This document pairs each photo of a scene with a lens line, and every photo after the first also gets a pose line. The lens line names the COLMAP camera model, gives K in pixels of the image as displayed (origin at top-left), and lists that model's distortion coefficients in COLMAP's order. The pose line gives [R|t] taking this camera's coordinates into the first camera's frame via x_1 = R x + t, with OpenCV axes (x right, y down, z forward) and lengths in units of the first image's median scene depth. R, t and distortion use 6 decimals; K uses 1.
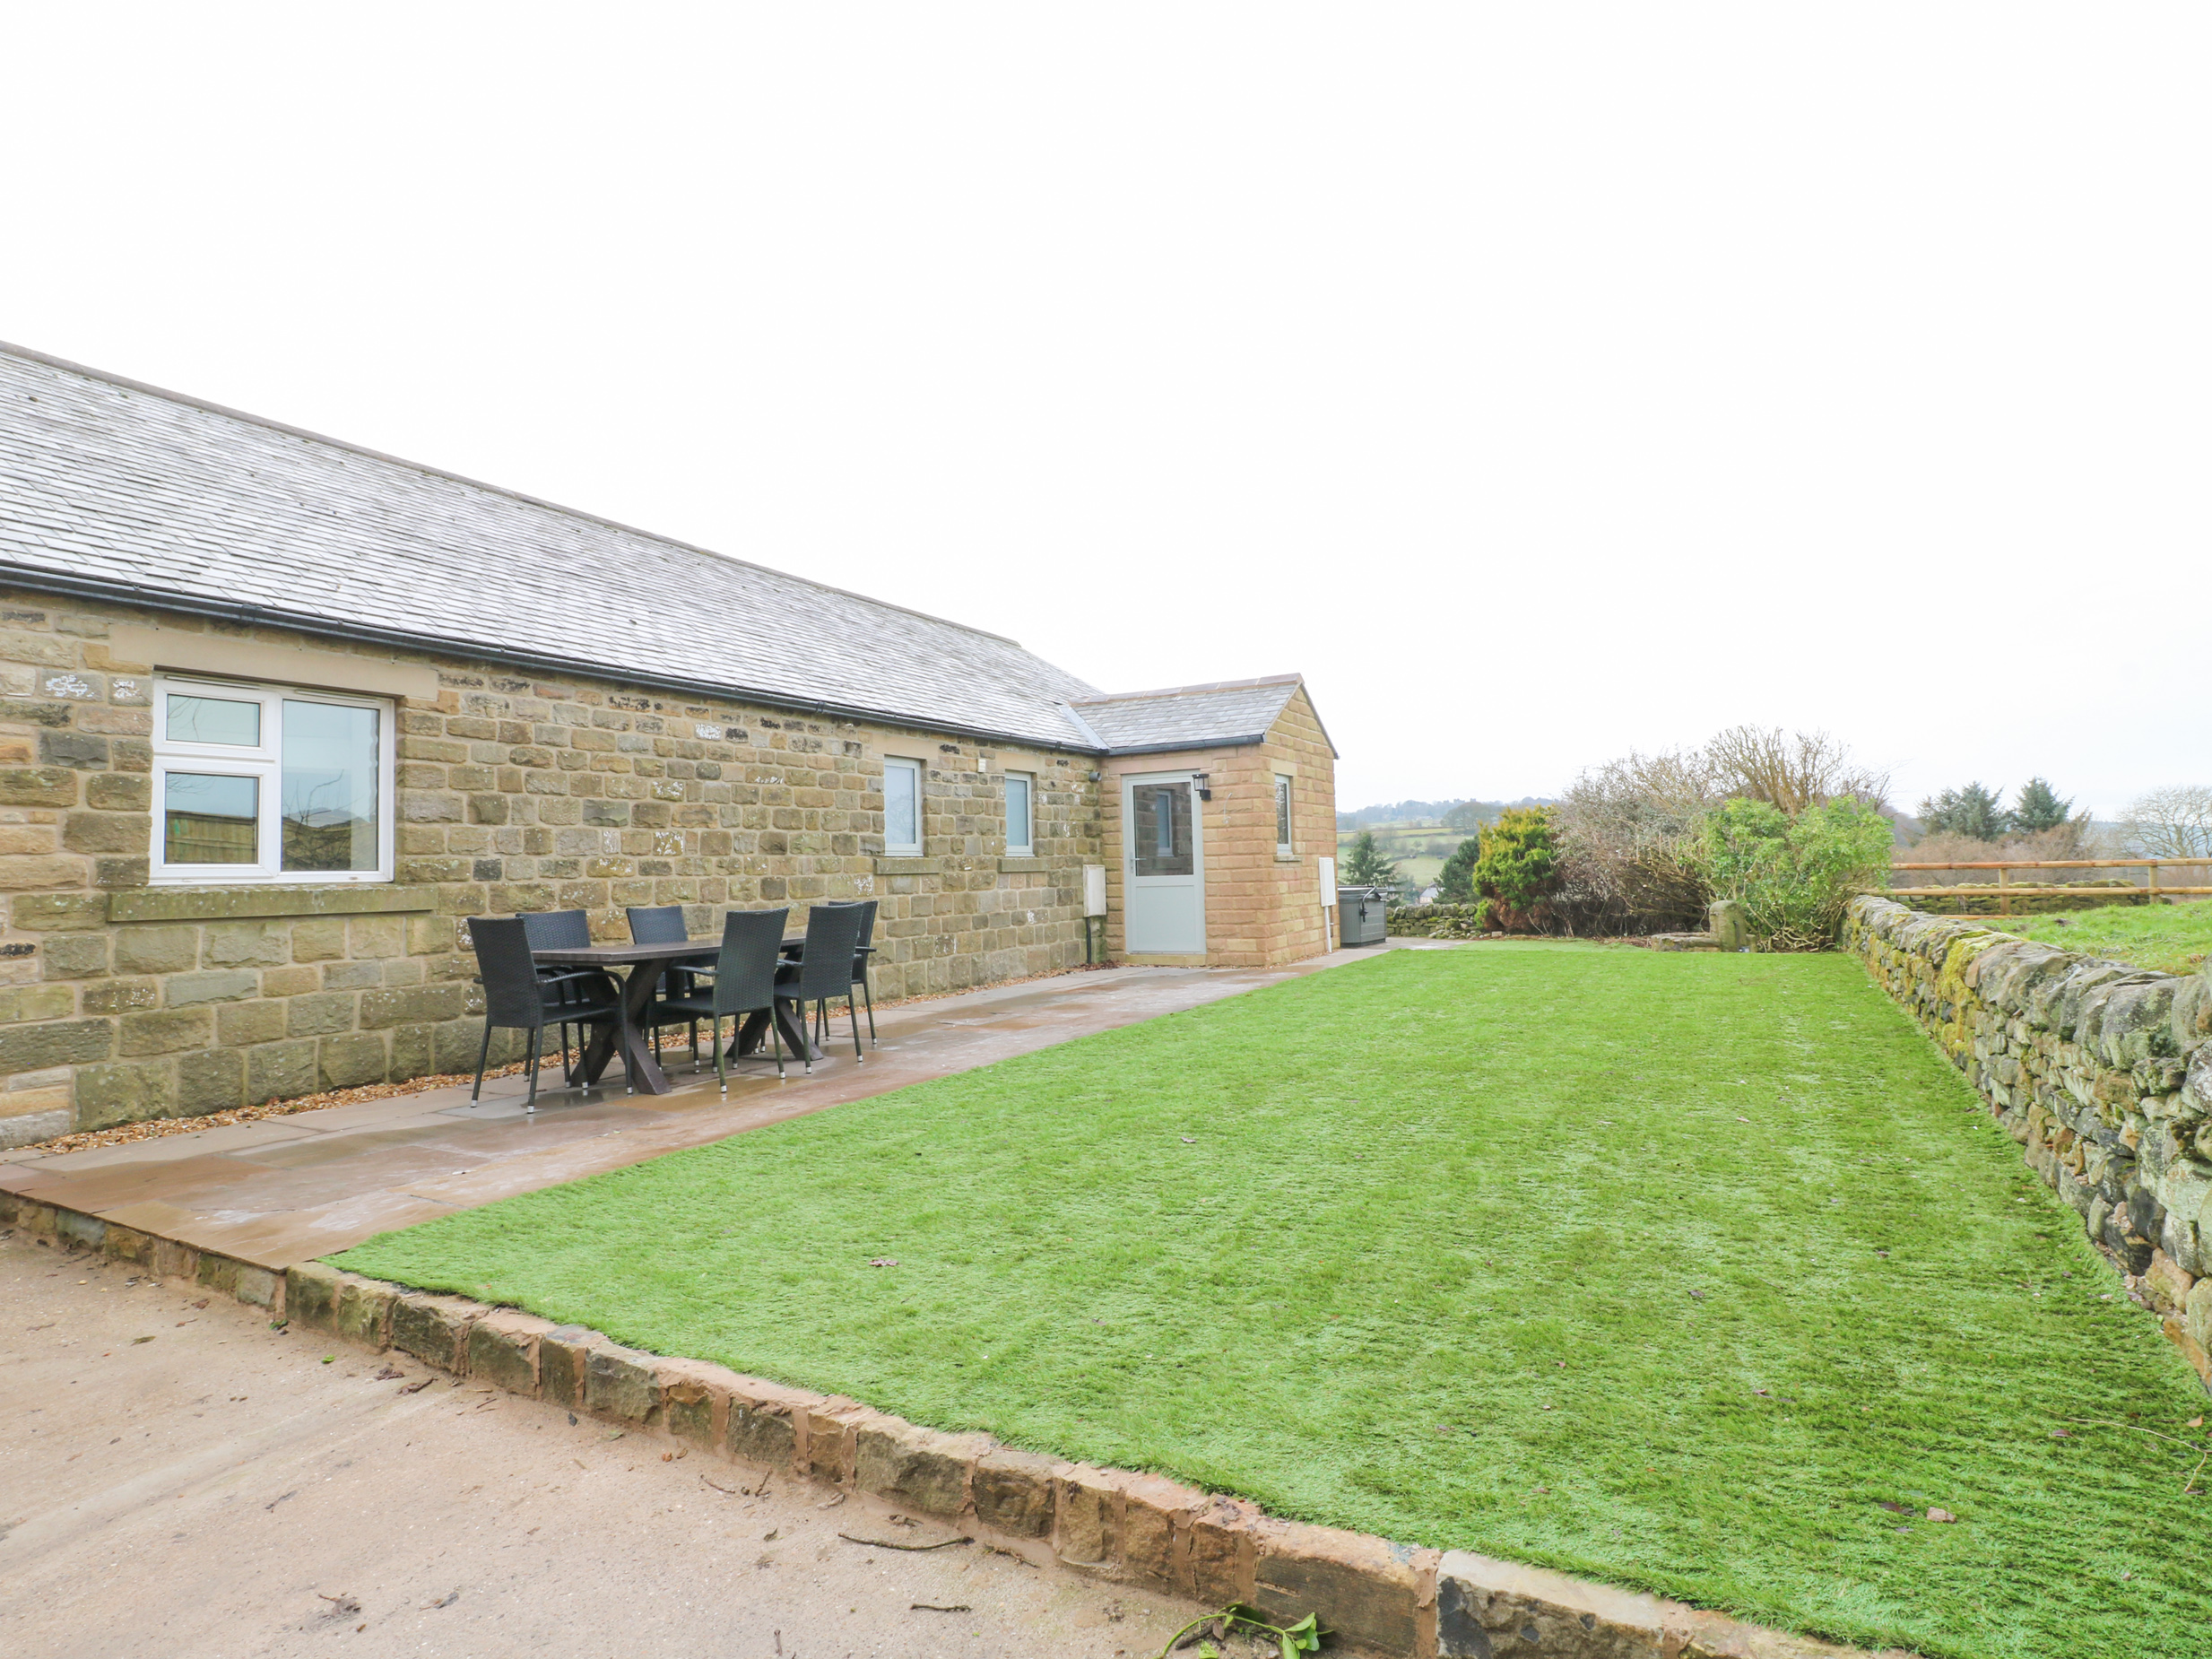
lens RADIAL K [[1140.7, 0, 1104.7], [0, 1140.7, 800.9], [0, 0, 1]] dist [-0.000594, -0.014677]
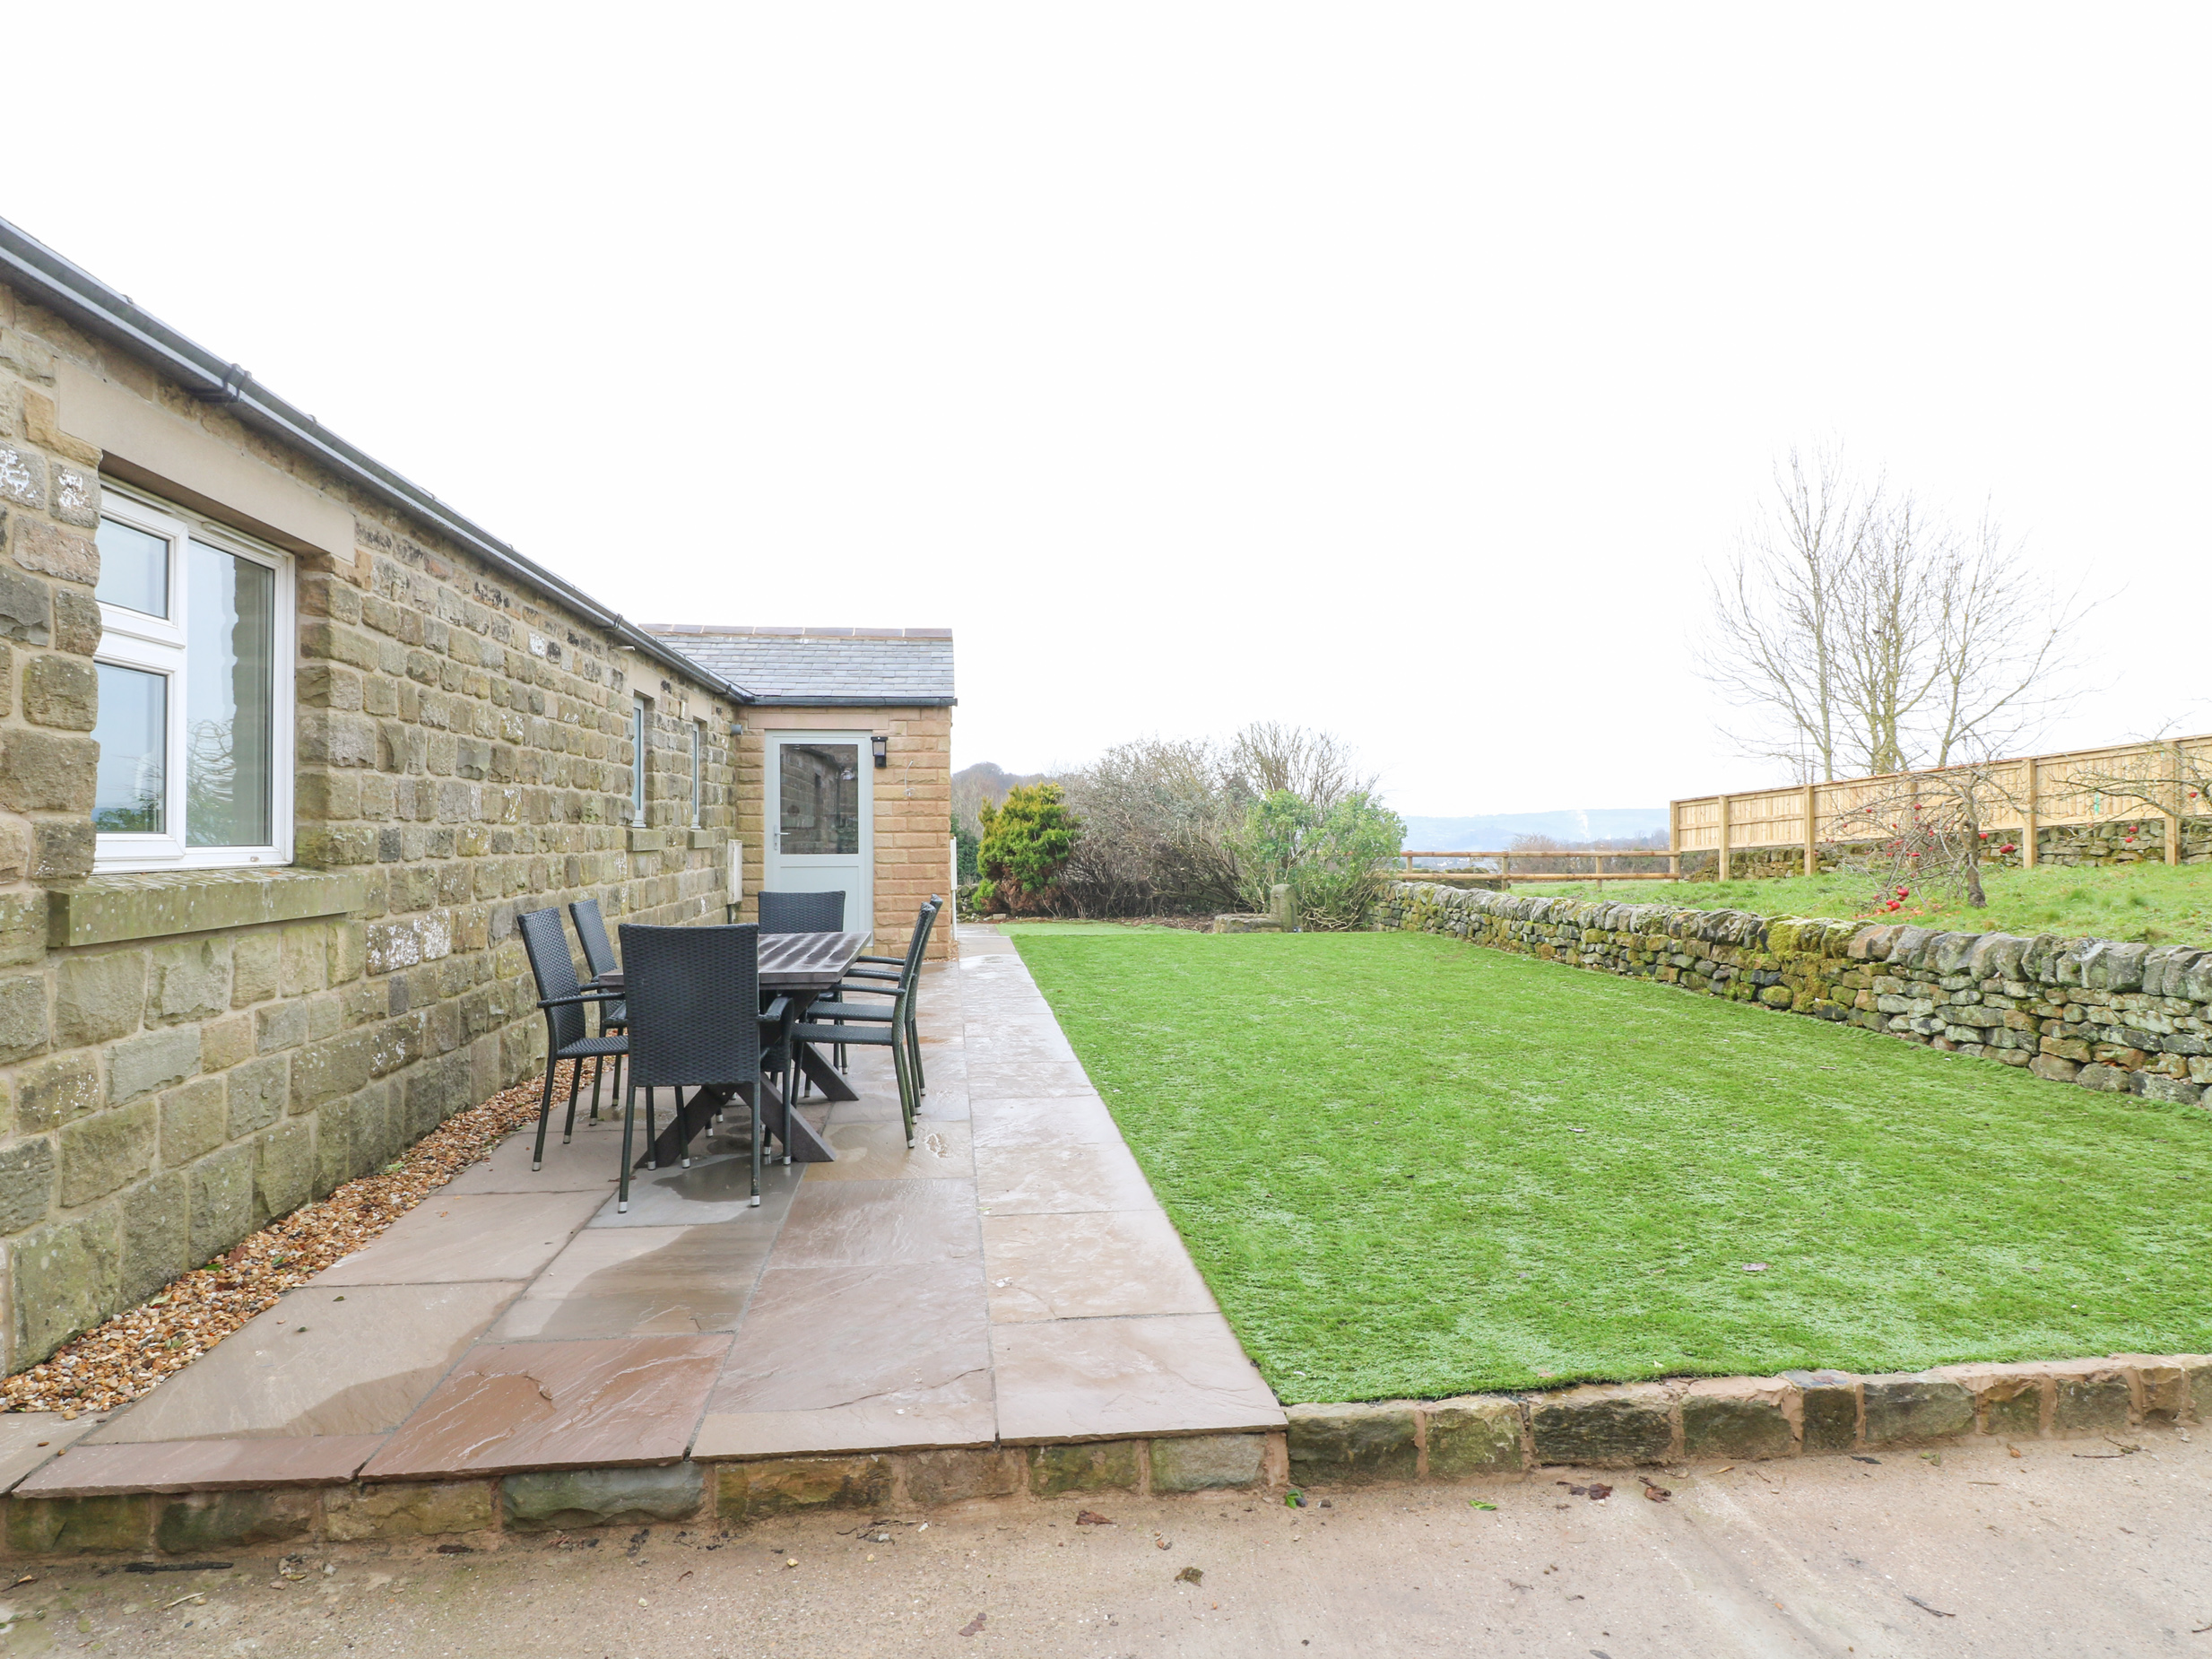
lens RADIAL K [[1301.7, 0, 1105.3], [0, 1301.7, 797.5], [0, 0, 1]] dist [-0.003885, -0.005364]
pose [[0.815687, 0.040021, 0.577107, -0.752449], [-0.055863, 0.998391, 0.009720, 0.006770], [-0.575790, -0.040167, 0.816610, 0.229950]]
